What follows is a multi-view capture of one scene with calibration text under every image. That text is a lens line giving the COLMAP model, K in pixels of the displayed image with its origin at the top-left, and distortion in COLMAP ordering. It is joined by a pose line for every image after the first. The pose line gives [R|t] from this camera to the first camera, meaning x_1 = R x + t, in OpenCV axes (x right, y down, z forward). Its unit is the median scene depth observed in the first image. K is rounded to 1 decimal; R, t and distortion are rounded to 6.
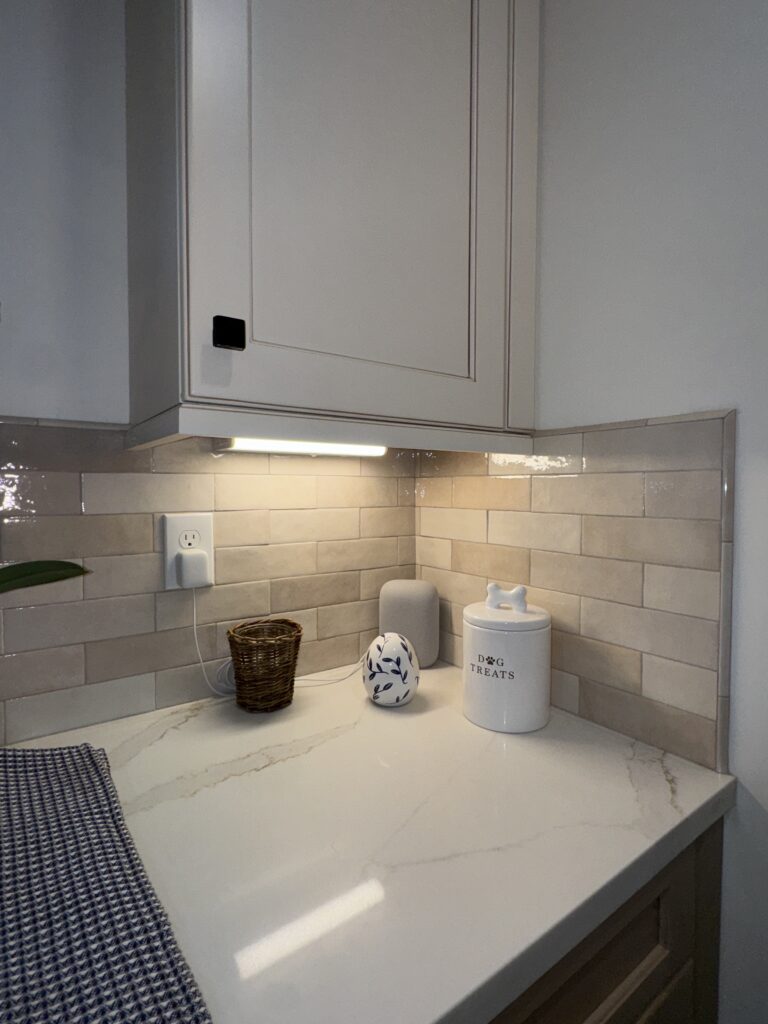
lens RADIAL K [[515.8, 0, 406.2], [0, 515.8, 506.2], [0, 0, 1]] dist [0.000195, 0.000002]
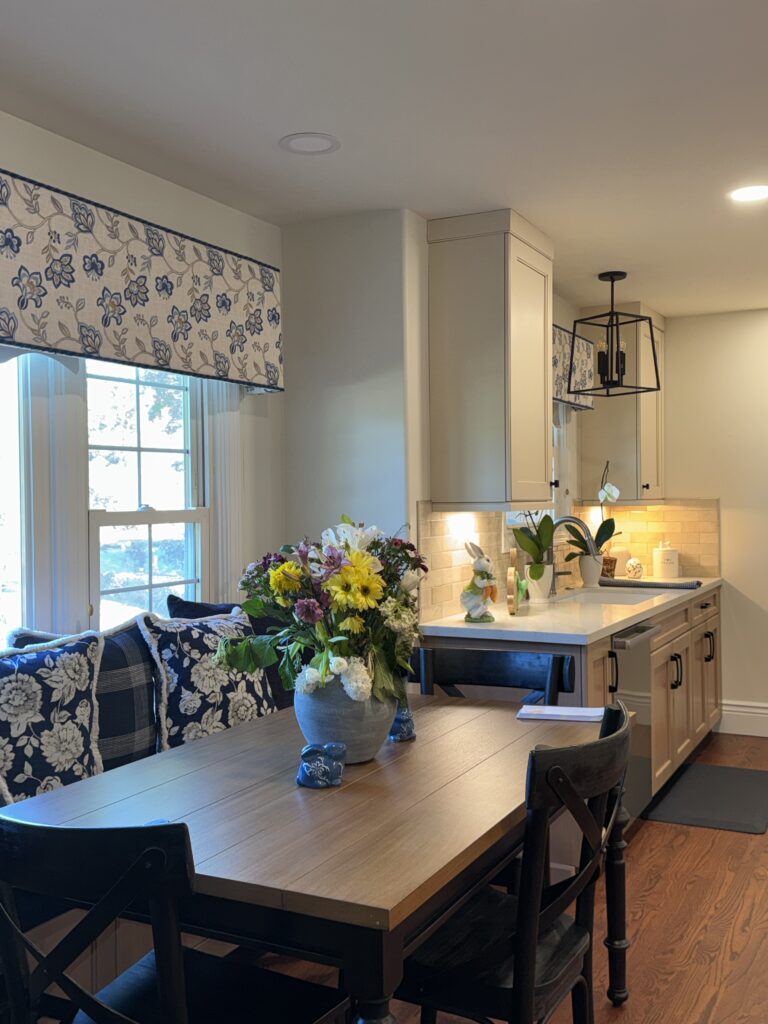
lens RADIAL K [[1002.2, 0, 384.0], [0, 1002.2, 512.0], [0, 0, 1]] dist [0.262272, -0.469907]
pose [[0.901394, -0.019064, 0.432579, -4.838697], [0.028586, 0.999471, -0.015521, -0.001465], [-0.432054, 0.026356, 0.901462, -4.778034]]
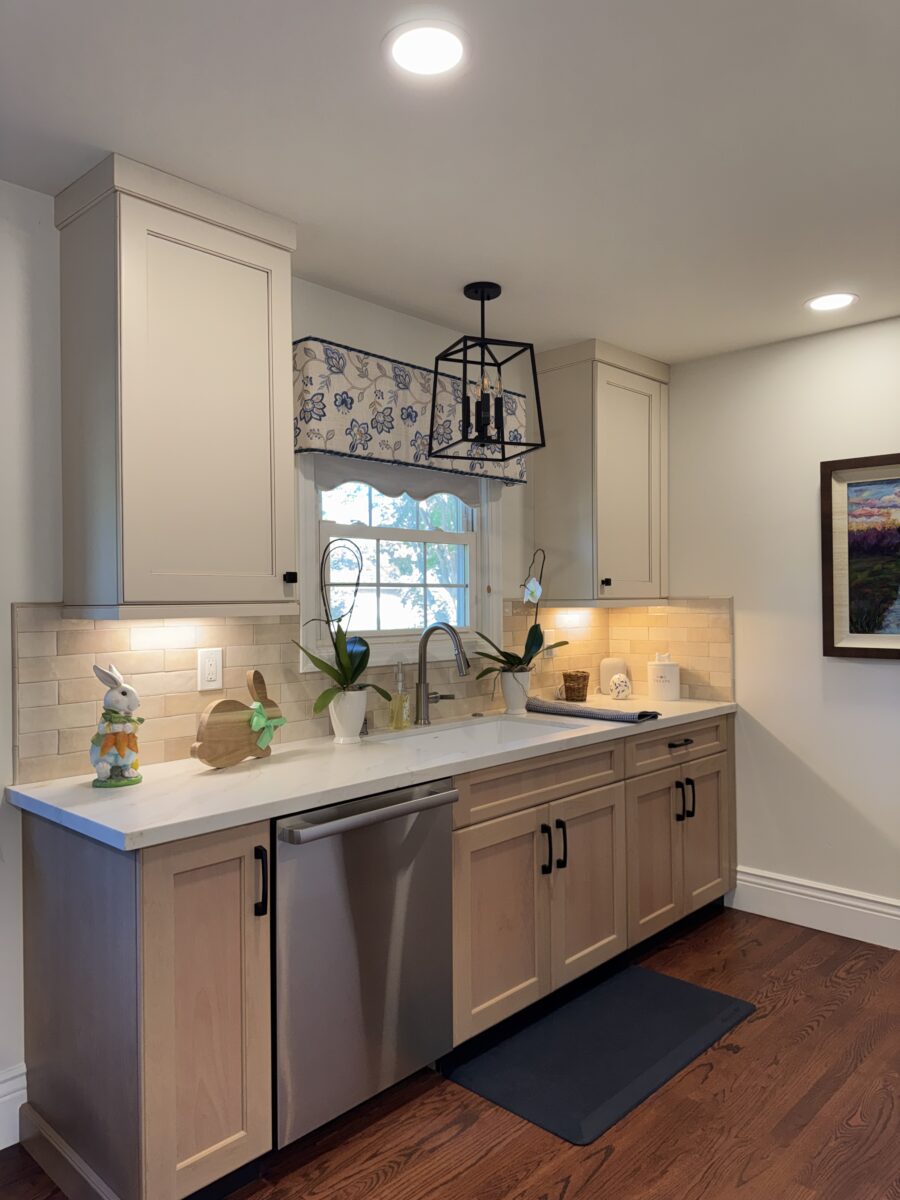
lens RADIAL K [[833.4, 0, 450.0], [0, 833.4, 600.0], [0, 0, 1]] dist [0.083682, -0.100515]
pose [[0.987716, -0.017379, 0.155293, -1.705690], [0.023110, 0.999114, -0.035176, -0.004794], [-0.154544, 0.038333, 0.987242, -3.446868]]
